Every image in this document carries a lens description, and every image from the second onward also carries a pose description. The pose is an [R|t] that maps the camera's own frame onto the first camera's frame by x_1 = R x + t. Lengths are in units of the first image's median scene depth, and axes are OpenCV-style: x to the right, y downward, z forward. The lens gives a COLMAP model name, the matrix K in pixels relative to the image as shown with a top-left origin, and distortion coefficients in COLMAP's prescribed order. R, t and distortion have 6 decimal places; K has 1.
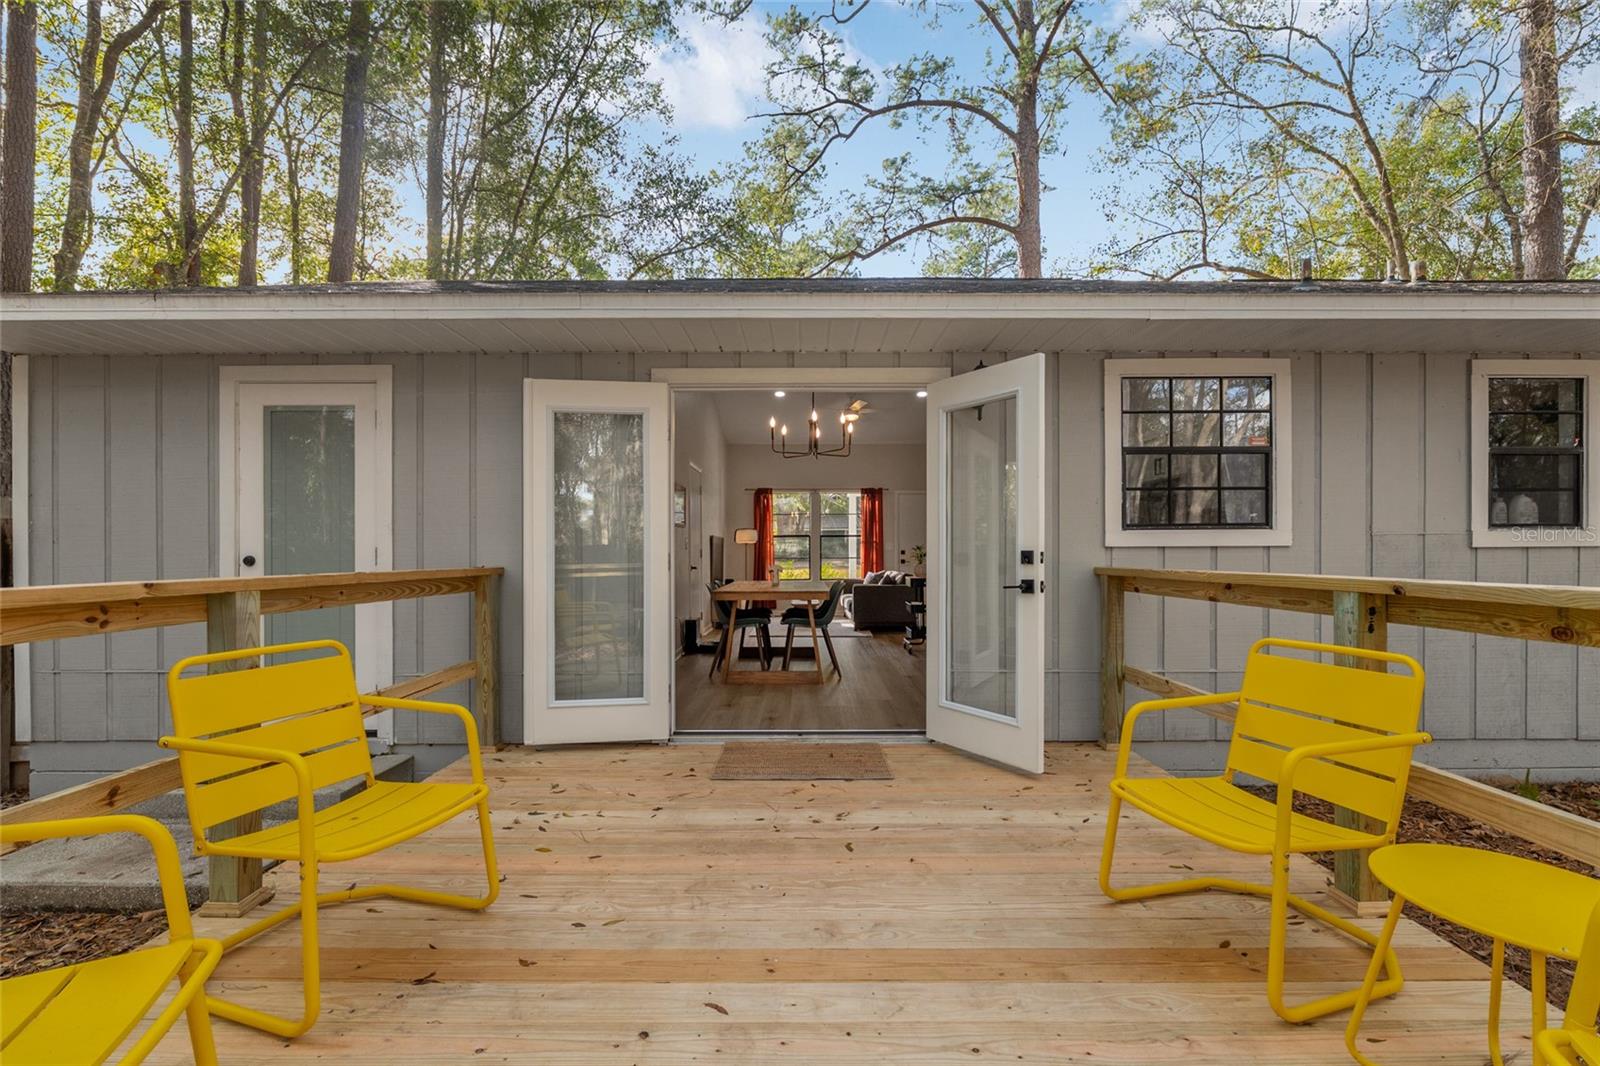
lens RADIAL K [[660.6, 0, 811.4], [0, 660.6, 535.8], [0, 0, 1]] dist [-0.005862, -0.000147]
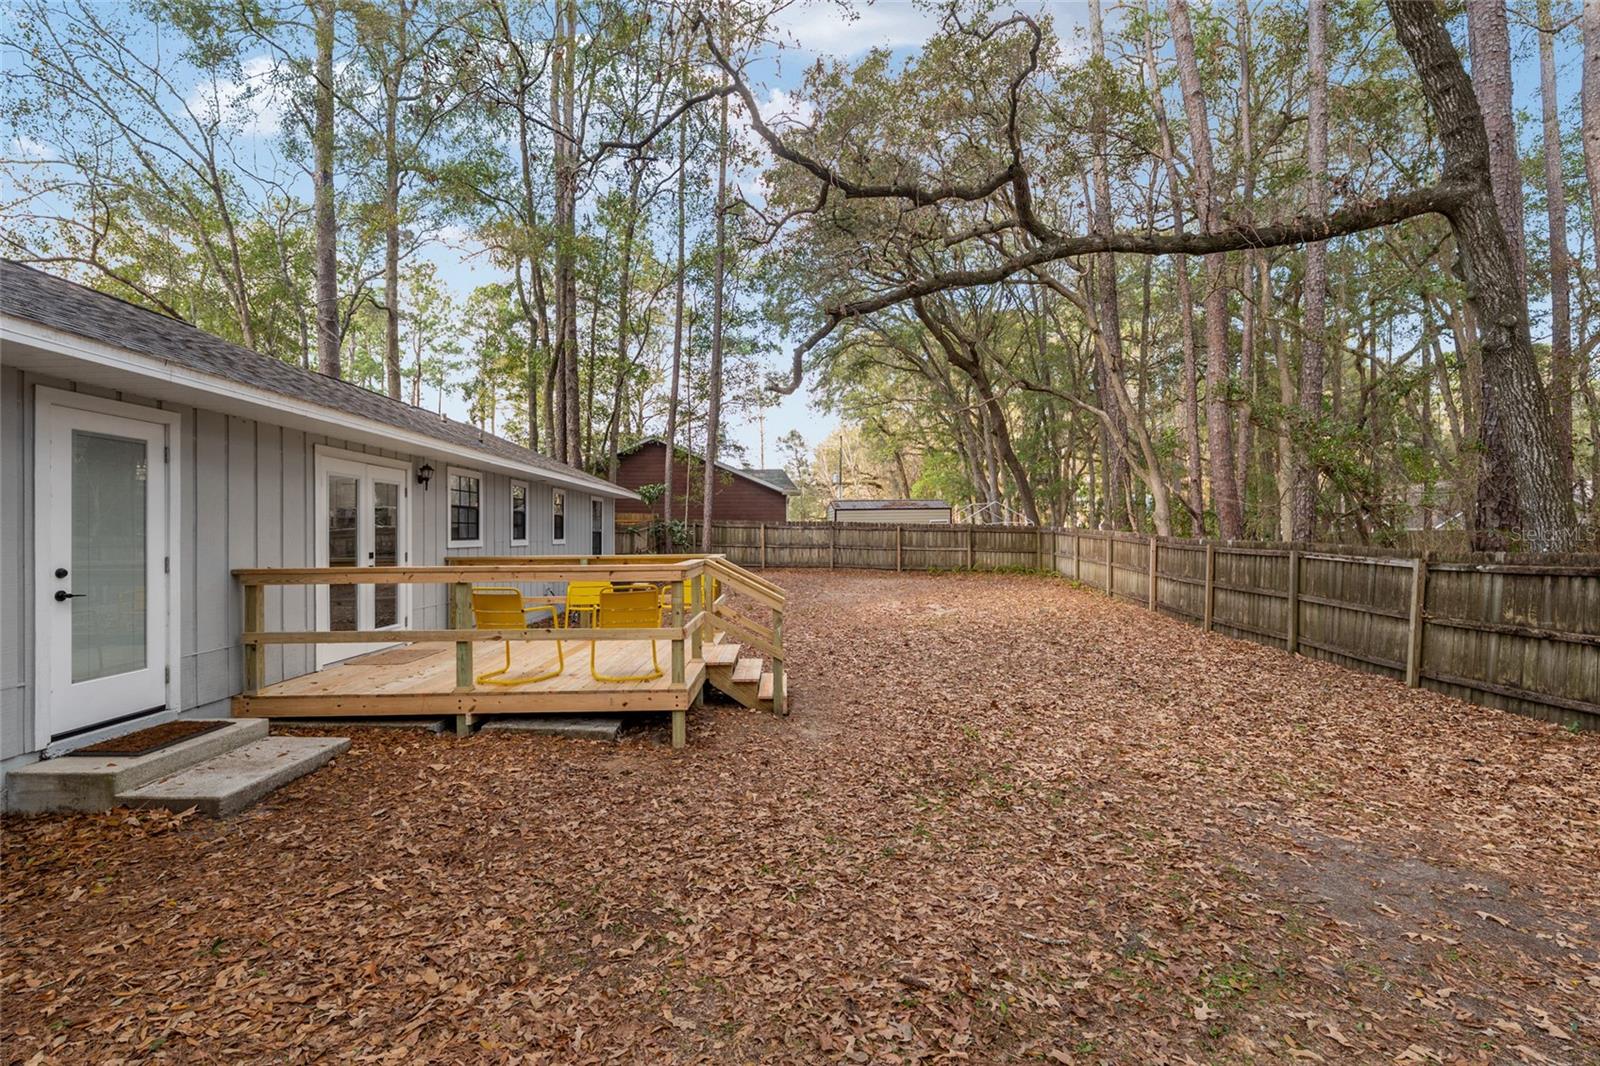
lens RADIAL K [[683.7, 0, 799.7], [0, 683.7, 543.8], [0, 0, 1]] dist [-0.002792, -0.000616]
pose [[-0.007978, -0.003854, 0.999961, -2.006745], [0.003073, 0.999988, 0.003879, -0.001991], [-0.999963, 0.003104, -0.007966, -0.233452]]
